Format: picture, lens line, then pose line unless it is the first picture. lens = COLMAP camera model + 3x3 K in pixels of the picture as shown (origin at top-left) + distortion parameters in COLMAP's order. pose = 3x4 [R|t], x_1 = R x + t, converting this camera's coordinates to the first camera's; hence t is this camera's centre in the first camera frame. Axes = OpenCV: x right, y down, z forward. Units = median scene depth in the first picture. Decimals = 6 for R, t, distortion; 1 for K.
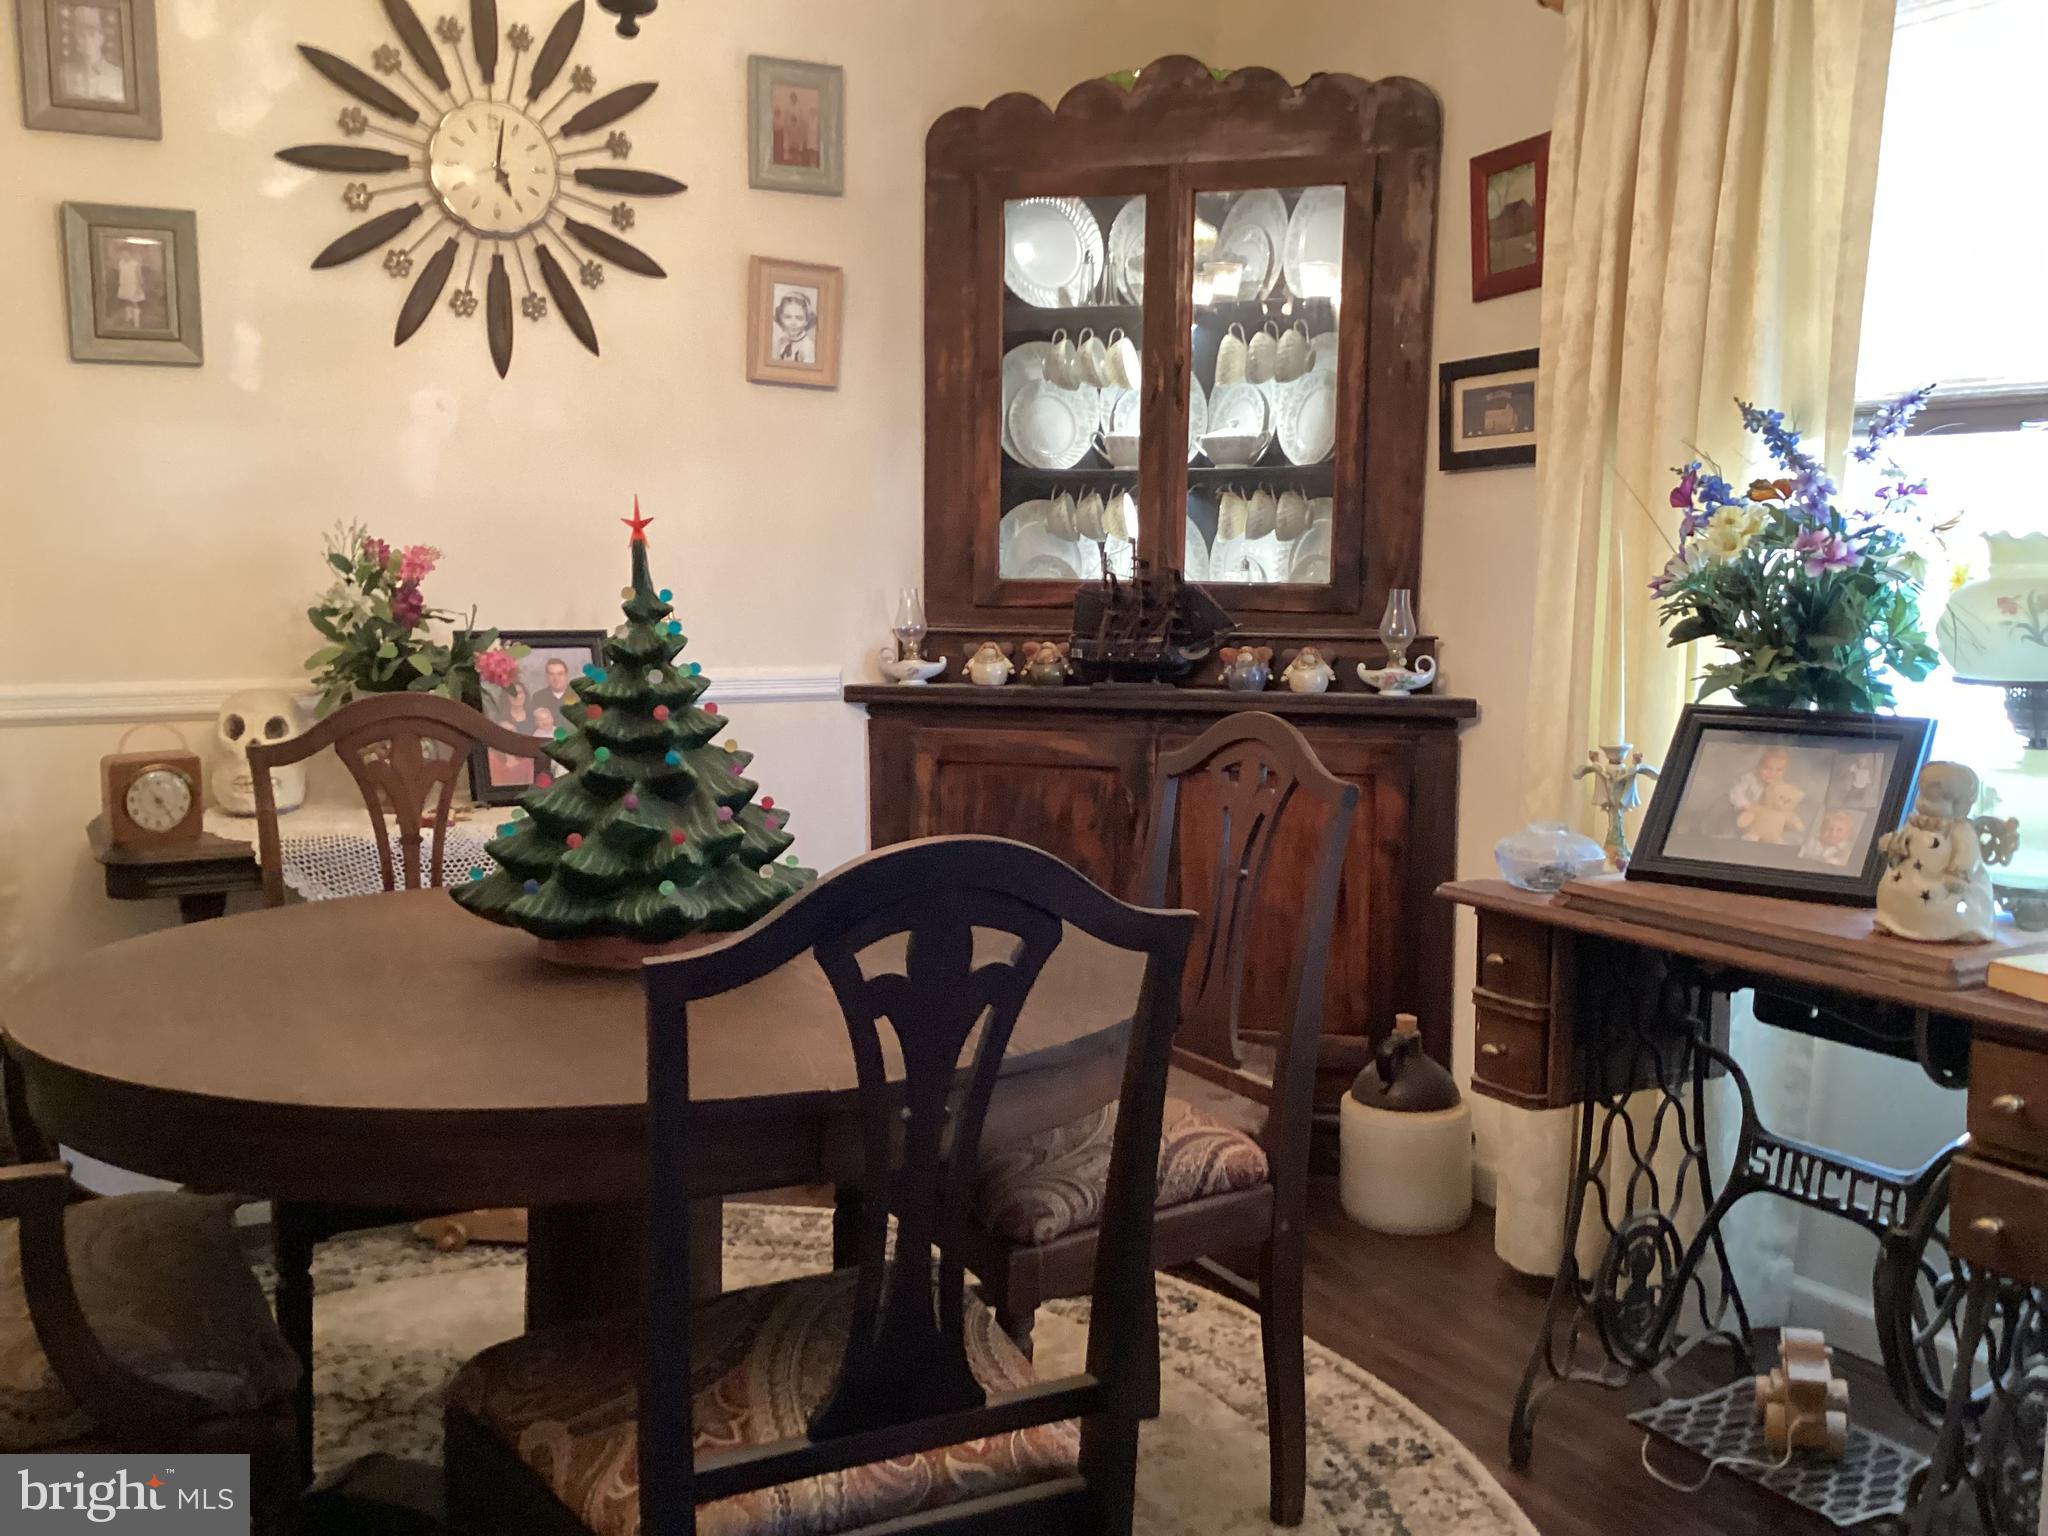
lens RADIAL K [[1846.5, 0, 1022.1], [0, 1846.5, 781.7], [0, 0, 1]] dist [0.097226, -0.177677]
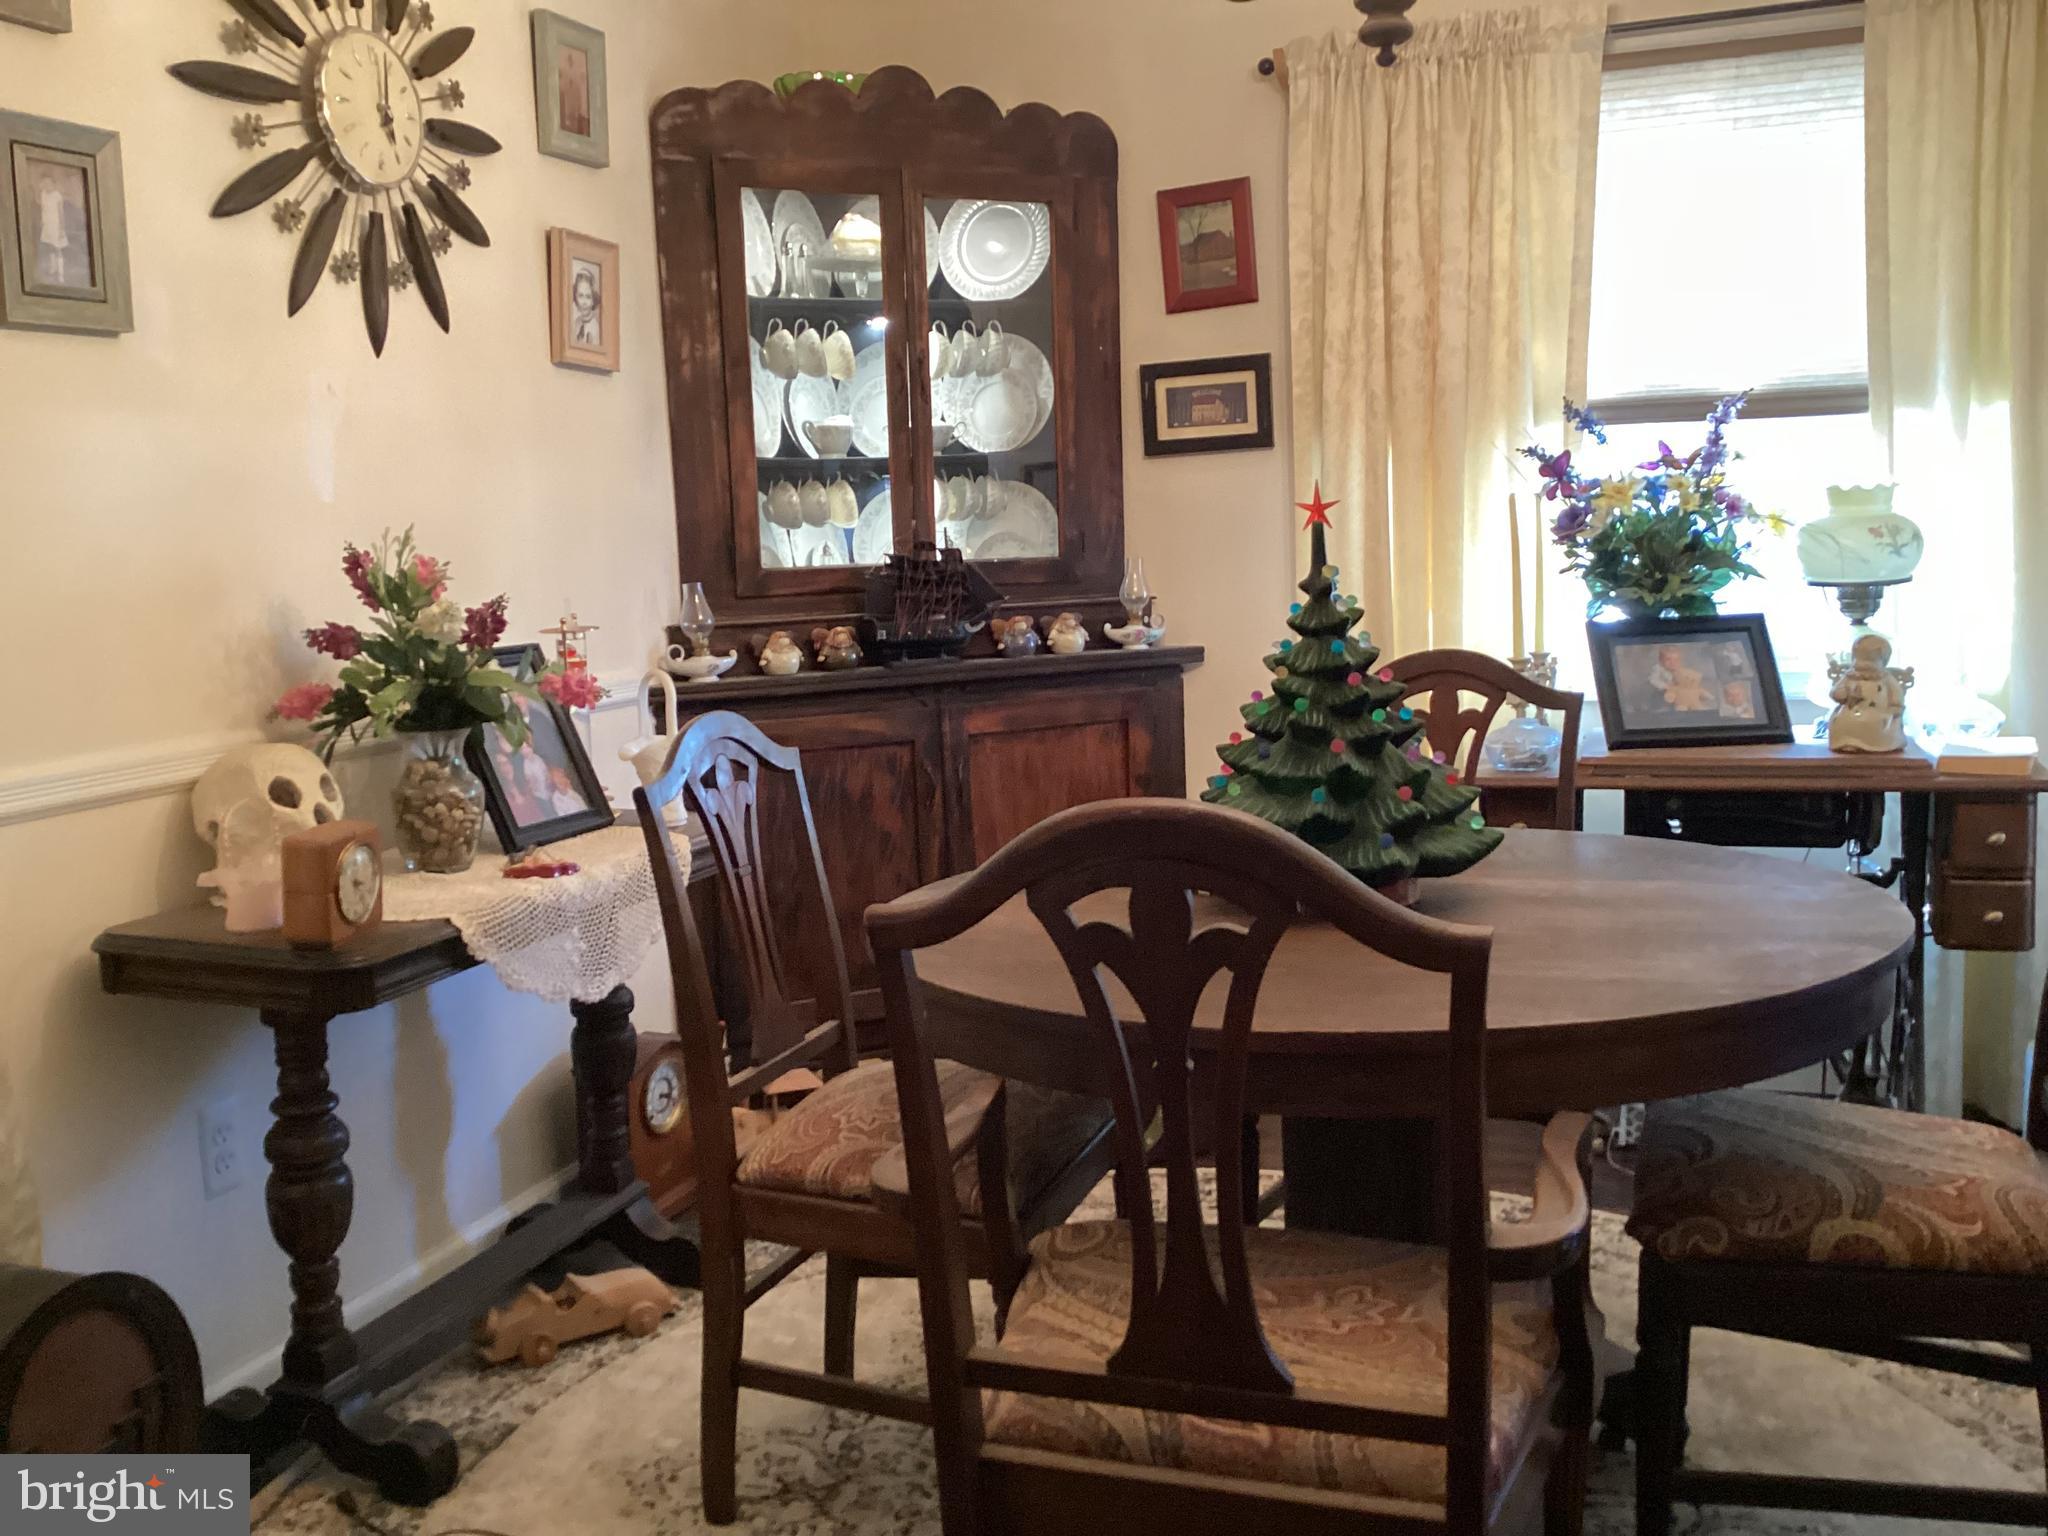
lens RADIAL K [[1846.5, 0, 1027.5], [0, 1846.5, 773.0], [0, 0, 1]] dist [0.097226, -0.177677]
pose [[0.753415, -0.121720, 0.646181, -0.620253], [0.120954, 0.991603, 0.045760, -0.031553], [-0.646325, 0.043682, 0.761811, 0.168203]]
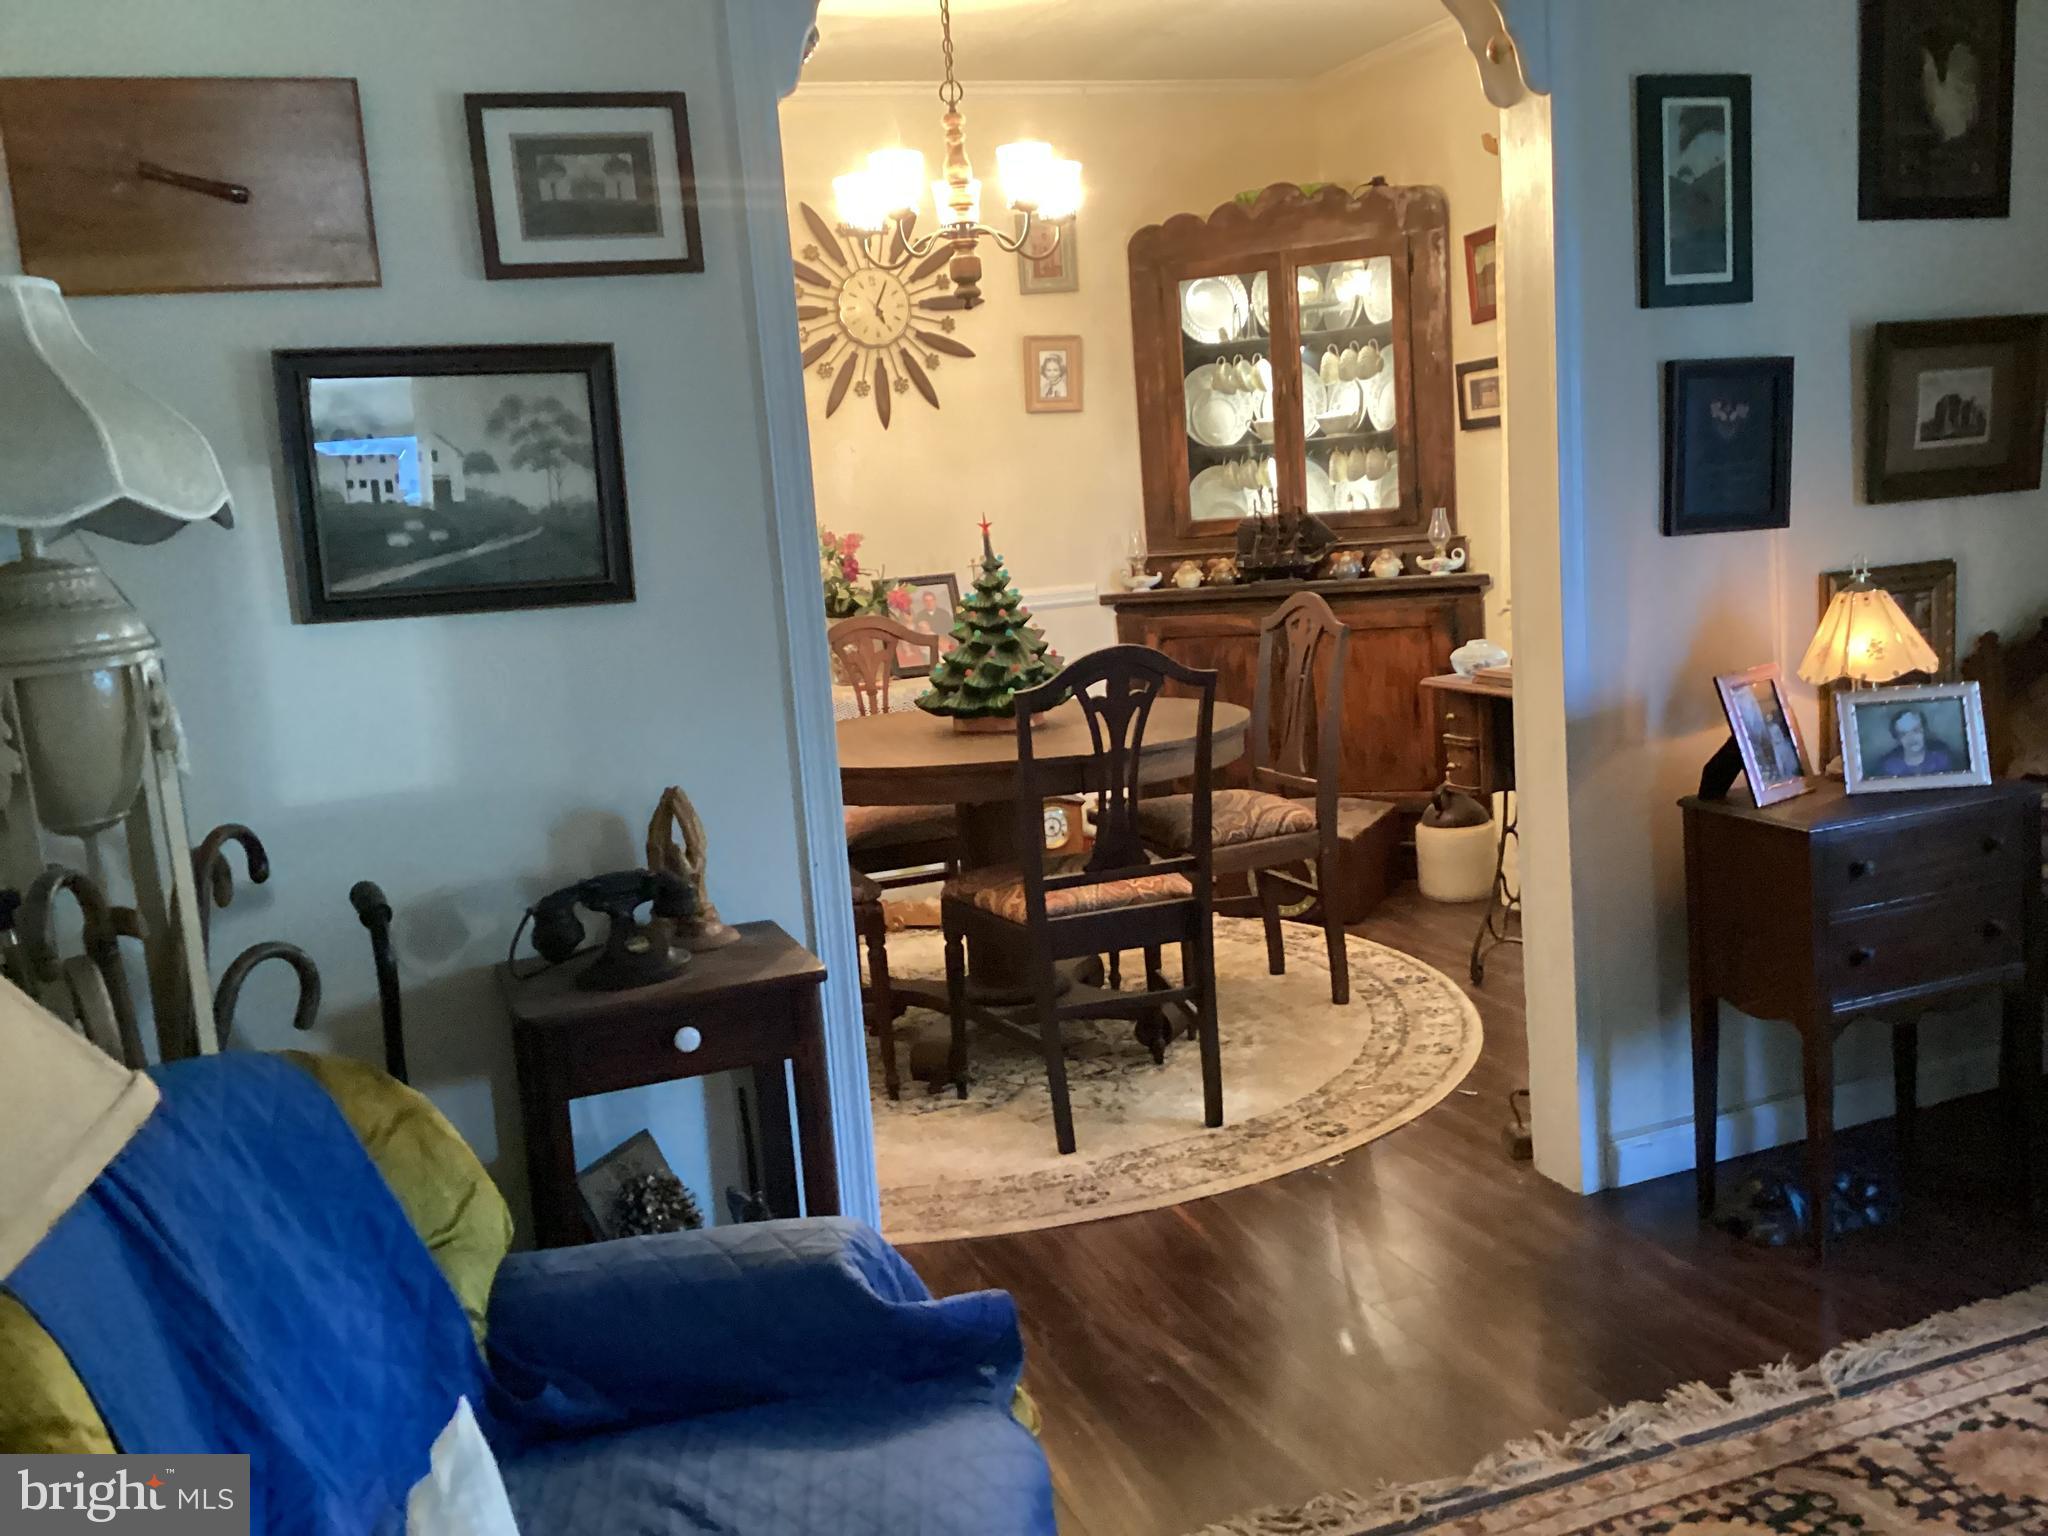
lens RADIAL K [[1846.5, 0, 1018.8], [0, 1846.5, 769.3], [0, 0, 1]] dist [0.097226, -0.177677]
pose [[0.985183, -0.060190, -0.160600, 0.091987], [0.066784, 0.997119, 0.035976, 0.039304], [0.157972, -0.046168, 0.986364, -0.651793]]
